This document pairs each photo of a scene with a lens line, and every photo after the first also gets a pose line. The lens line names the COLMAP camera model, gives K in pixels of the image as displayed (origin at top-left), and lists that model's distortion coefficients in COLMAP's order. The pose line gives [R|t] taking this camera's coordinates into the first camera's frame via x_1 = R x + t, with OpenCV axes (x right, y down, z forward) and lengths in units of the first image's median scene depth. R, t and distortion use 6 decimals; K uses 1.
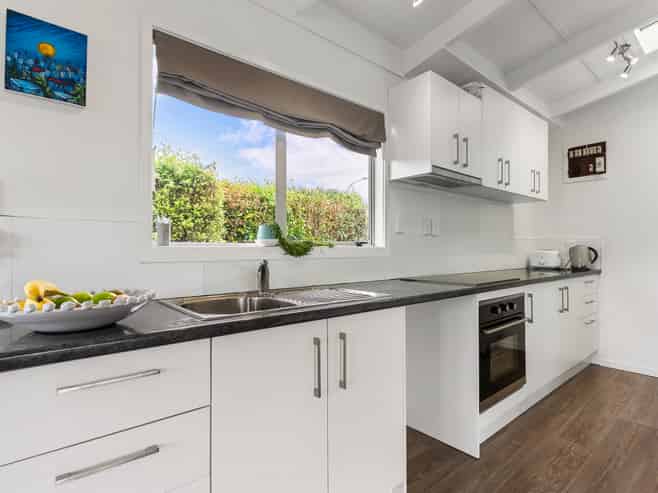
lens RADIAL K [[349.9, 0, 329.0], [0, 349.9, 246.5], [0, 0, 1]] dist [0.002409, 0.001047]
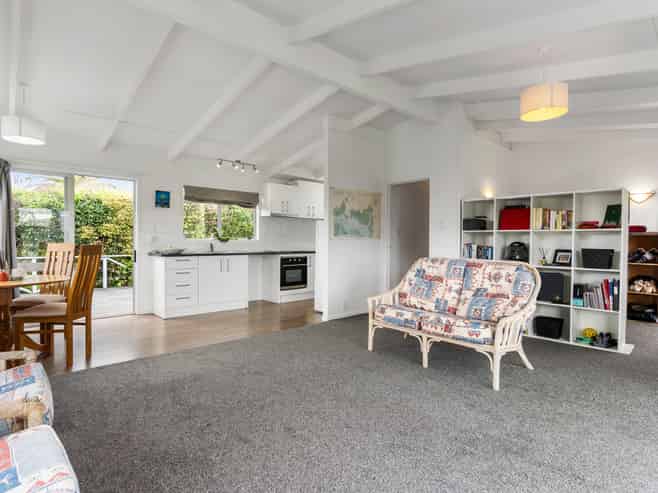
lens RADIAL K [[349.9, 0, 329.0], [0, 349.9, 246.5], [0, 0, 1]] dist [0.002409, 0.001047]
pose [[0.999194, 0.008617, 0.039217, 0.632426], [-0.009625, 0.999627, 0.025570, -0.021999], [-0.038982, -0.025927, 0.998903, -1.929543]]
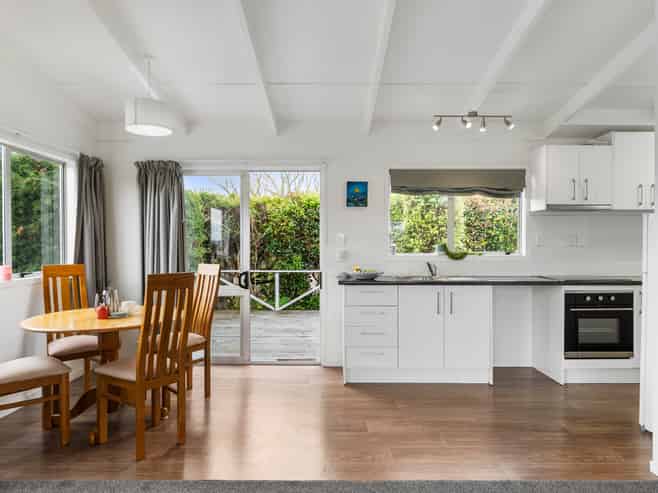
lens RADIAL K [[445.9, 0, 333.2], [0, 445.9, 248.1], [0, 0, 1]] dist [-0.003833, -0.001271]
pose [[0.765559, 0.008281, -0.643312, 0.785297], [0.003770, 0.999842, 0.017357, -0.067862], [0.643355, -0.015713, 0.765407, -1.077155]]
